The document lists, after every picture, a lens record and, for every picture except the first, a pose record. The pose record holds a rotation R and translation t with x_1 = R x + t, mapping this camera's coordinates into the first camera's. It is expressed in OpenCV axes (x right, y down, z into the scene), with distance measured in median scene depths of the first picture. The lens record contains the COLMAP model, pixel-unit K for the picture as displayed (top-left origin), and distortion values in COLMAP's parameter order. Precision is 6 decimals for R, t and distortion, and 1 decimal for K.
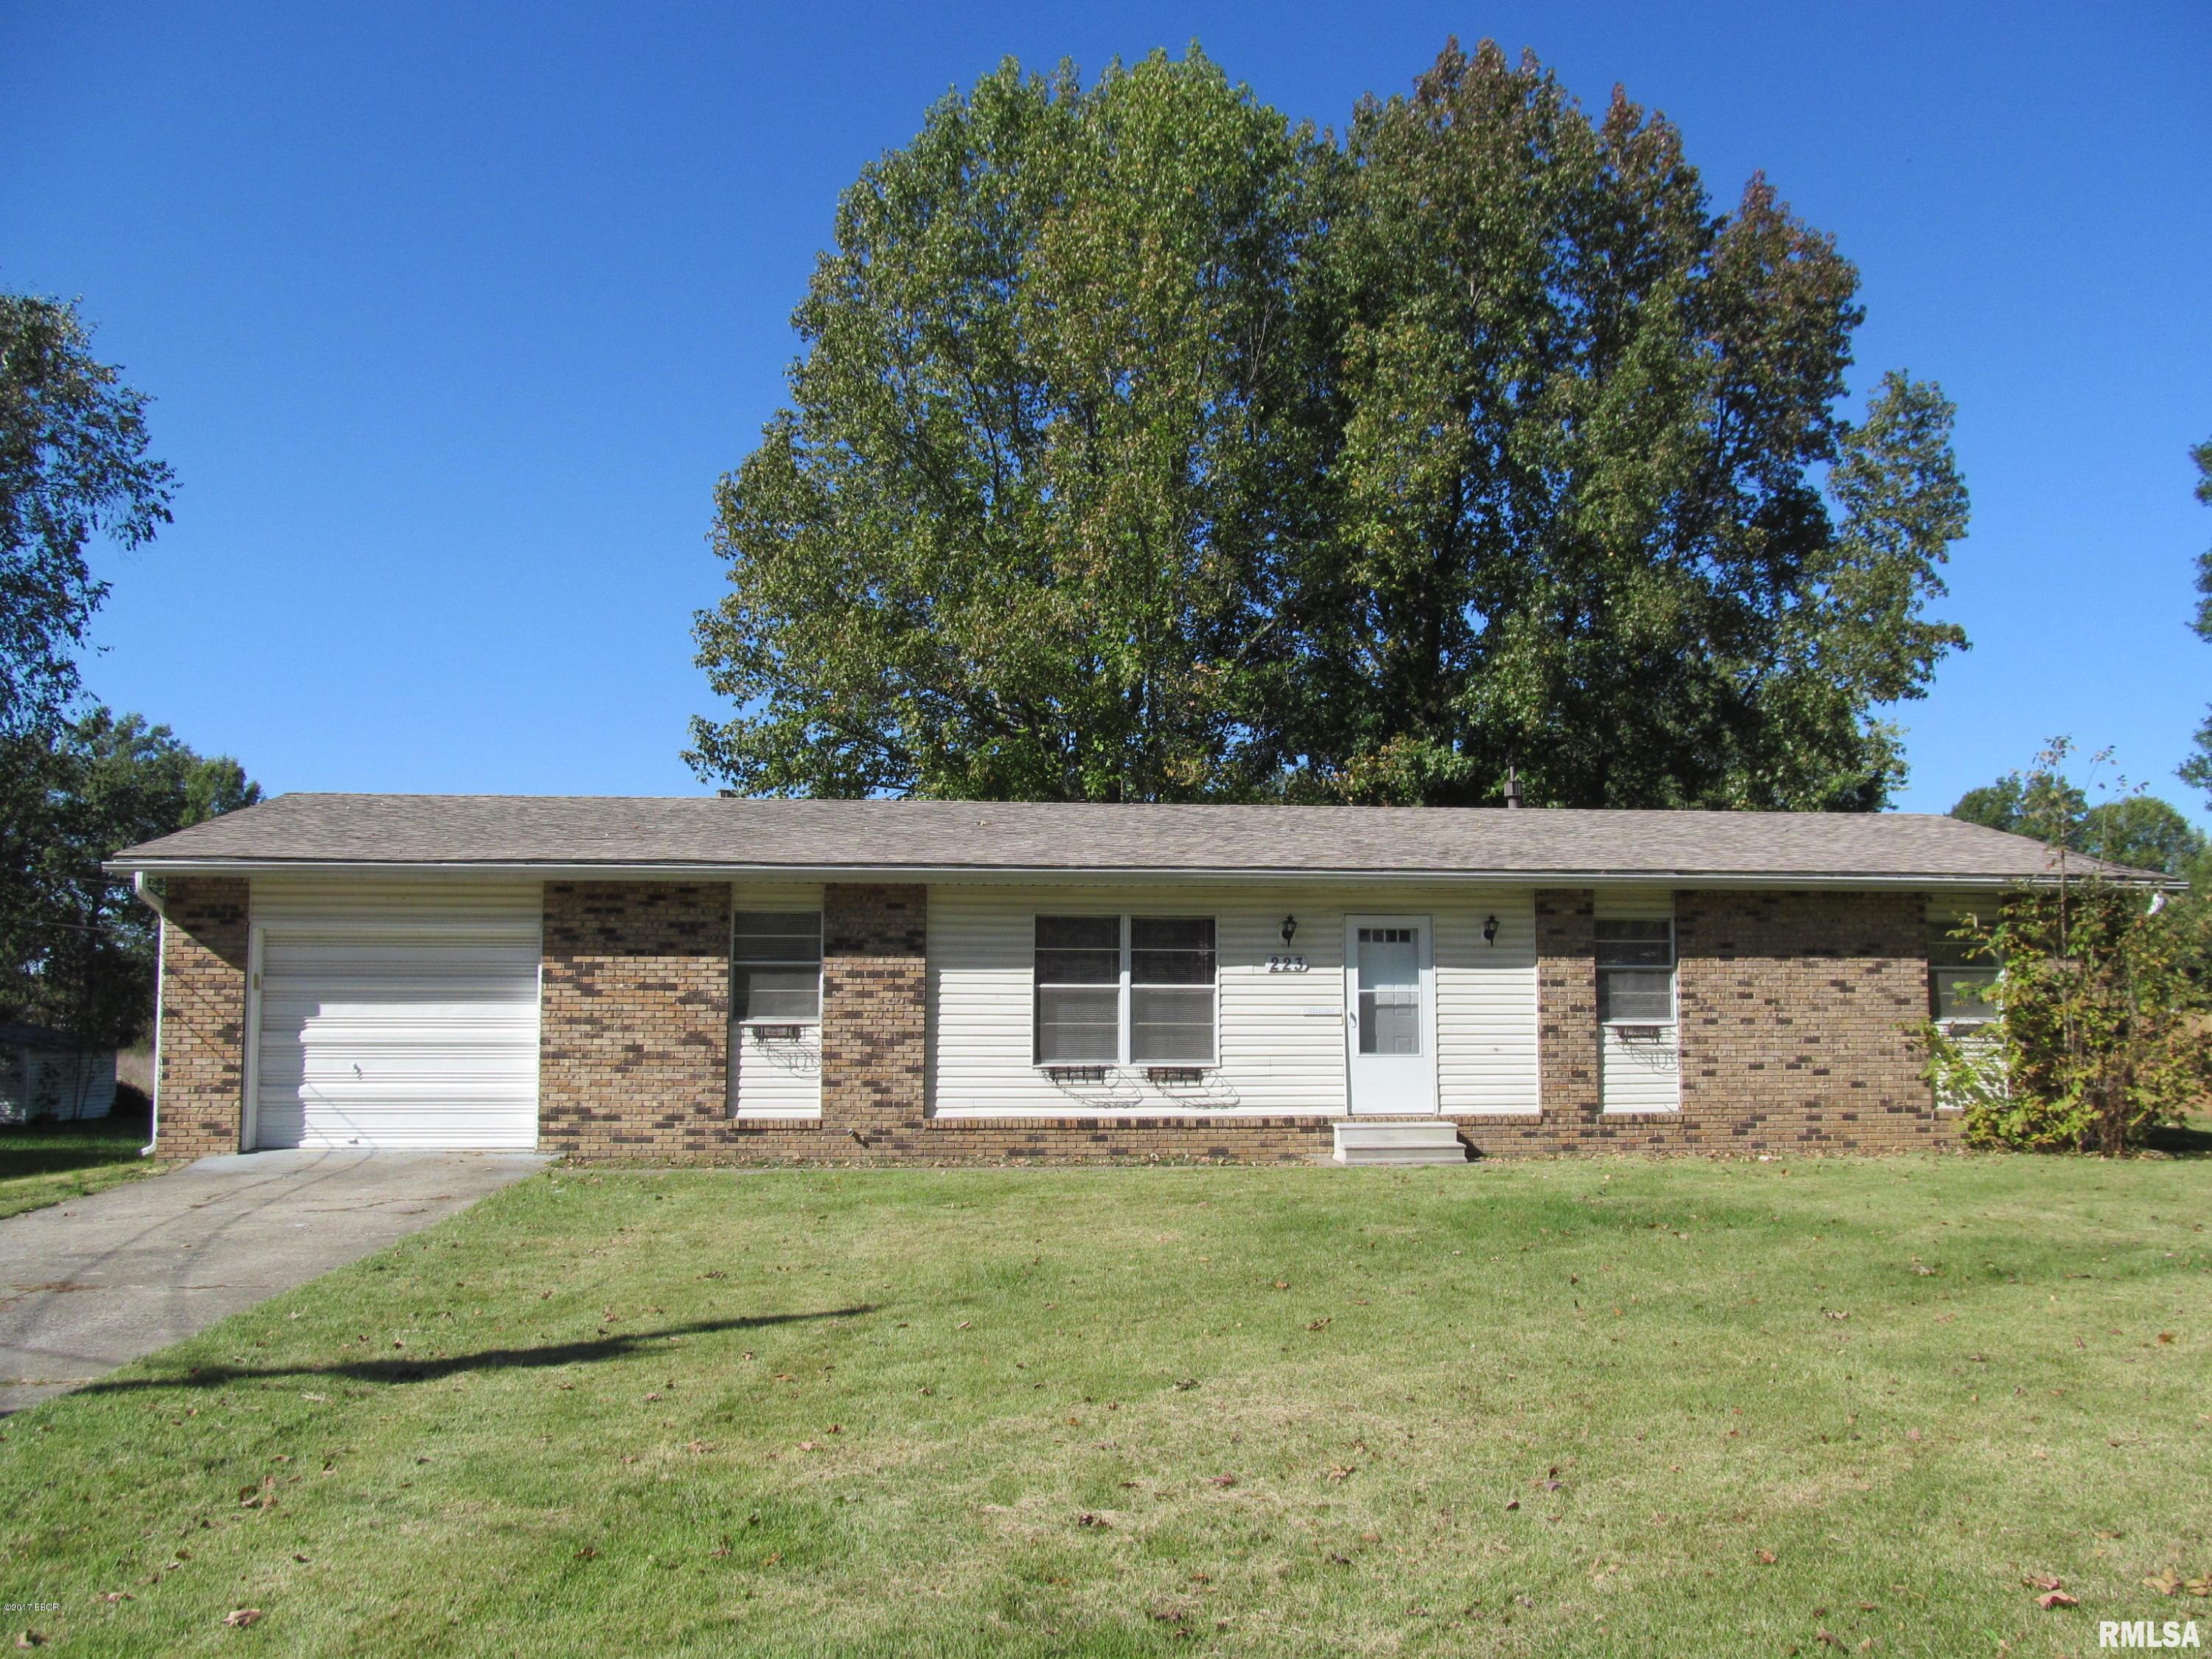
lens RADIAL K [[1844.7, 0, 1096.3], [0, 1844.7, 878.6], [0, 0, 1]] dist [-0.047813, 0.007546]
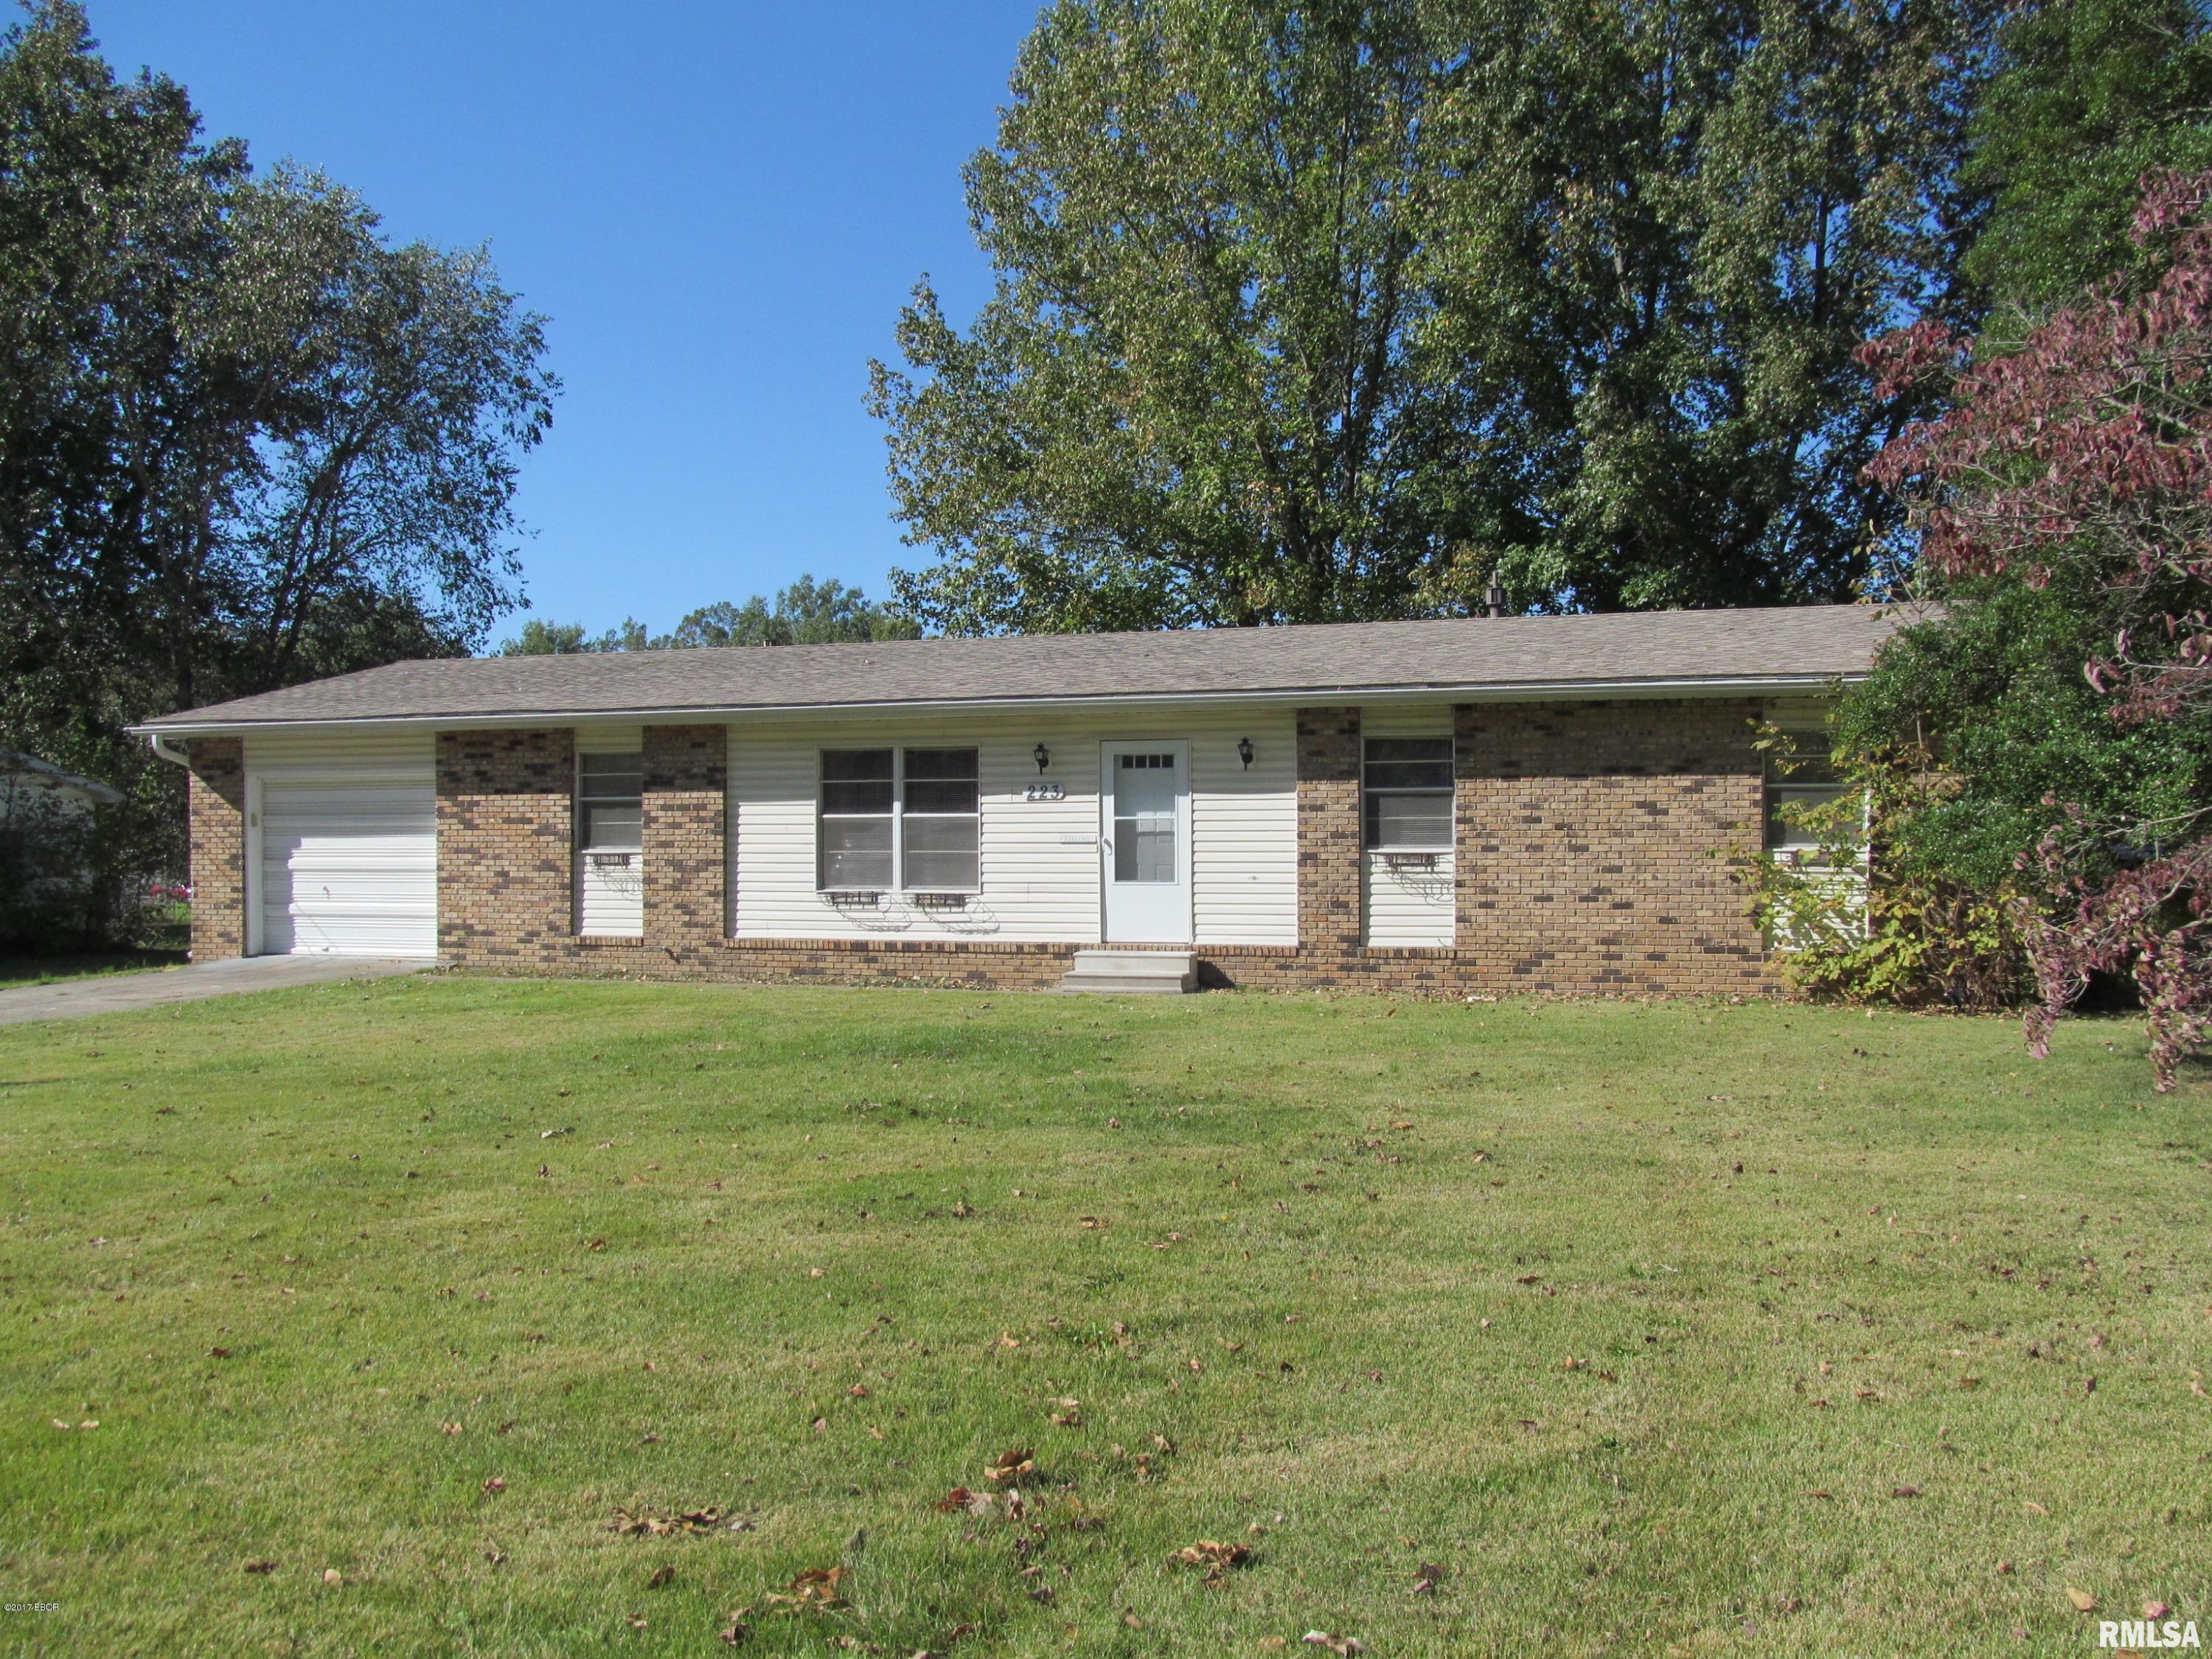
lens RADIAL K [[1844.7, 0, 1105.5], [0, 1844.7, 836.9], [0, 0, 1]] dist [-0.047813, 0.007546]
pose [[0.913472, -0.005193, -0.406868, 0.547255], [0.034304, 0.997342, 0.064287, 0.007194], [0.405453, -0.072681, 0.911222, 0.096072]]
